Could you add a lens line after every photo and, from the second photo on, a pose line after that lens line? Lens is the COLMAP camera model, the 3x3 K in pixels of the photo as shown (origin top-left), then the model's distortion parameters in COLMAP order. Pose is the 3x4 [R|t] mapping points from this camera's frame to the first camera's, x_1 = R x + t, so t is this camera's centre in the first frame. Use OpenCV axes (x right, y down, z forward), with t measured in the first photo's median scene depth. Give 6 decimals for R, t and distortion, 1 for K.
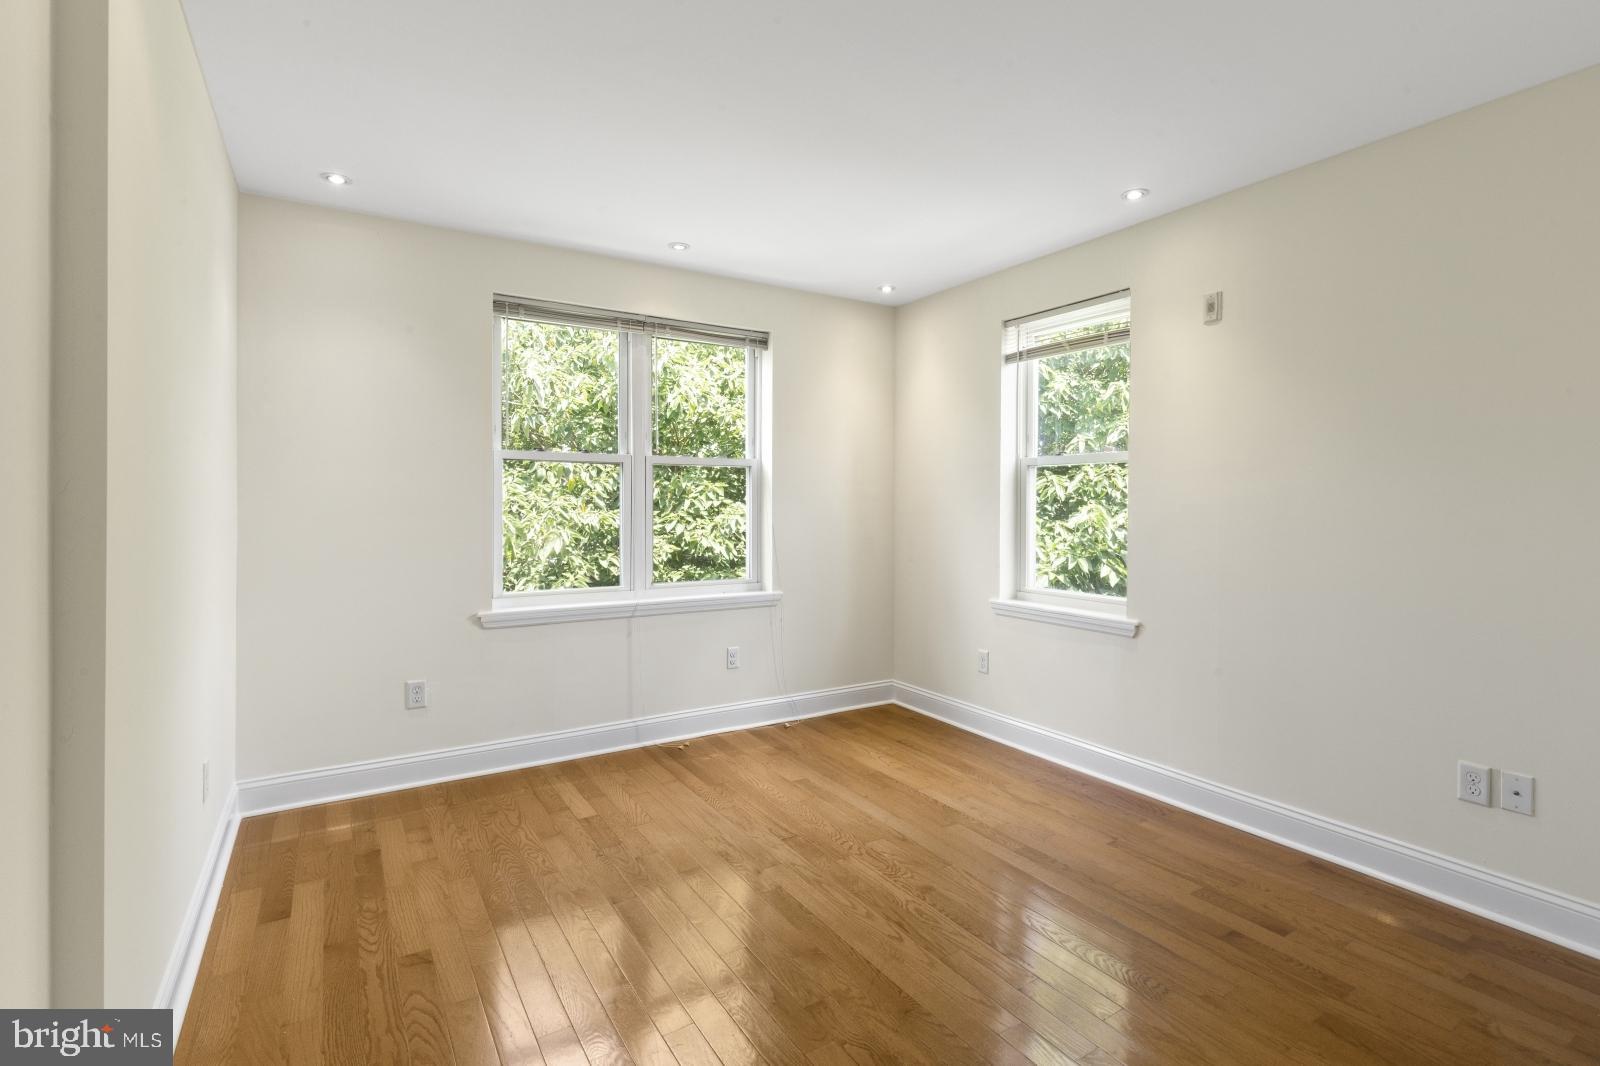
lens RADIAL K [[734.7, 0, 811.1], [0, 734.7, 523.9], [0, 0, 1]] dist [0.003259, -0.003374]
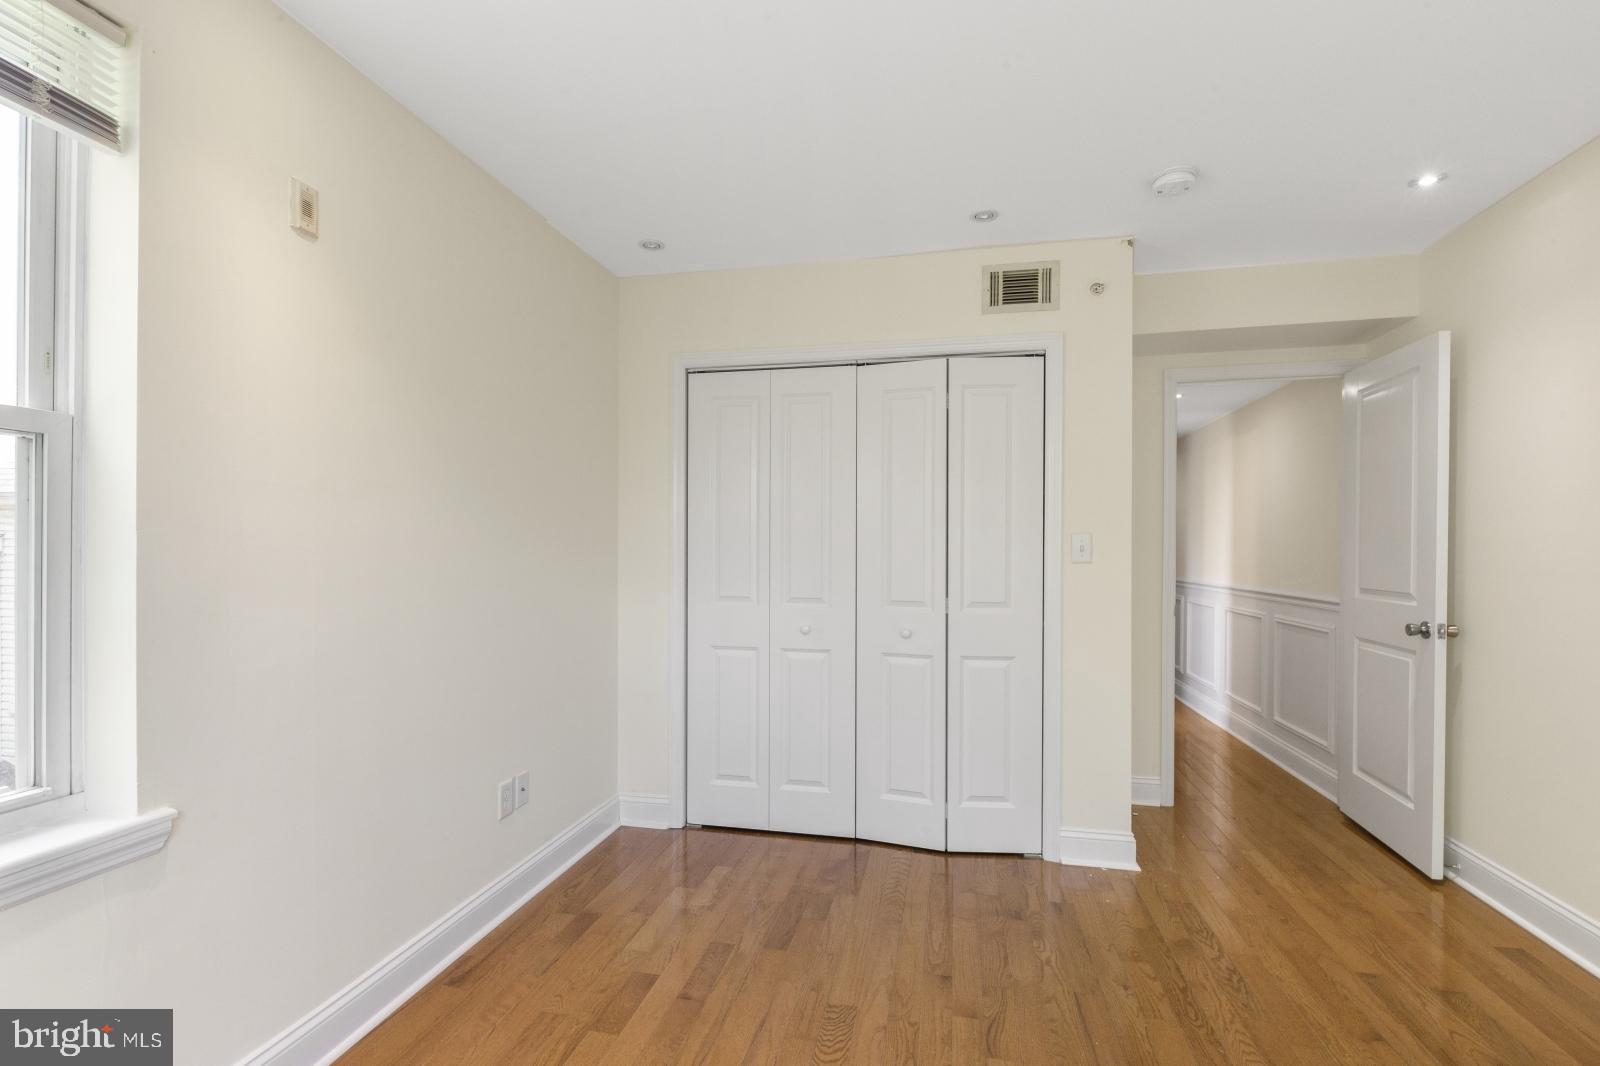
lens RADIAL K [[734.7, 0, 795.6], [0, 734.7, 539.1], [0, 0, 1]] dist [0.003259, -0.003374]
pose [[-0.706759, 0.007869, 0.707410, -0.121929], [0.004487, 0.999968, -0.006641, -0.018495], [-0.707440, -0.001519, -0.706772, 0.921099]]
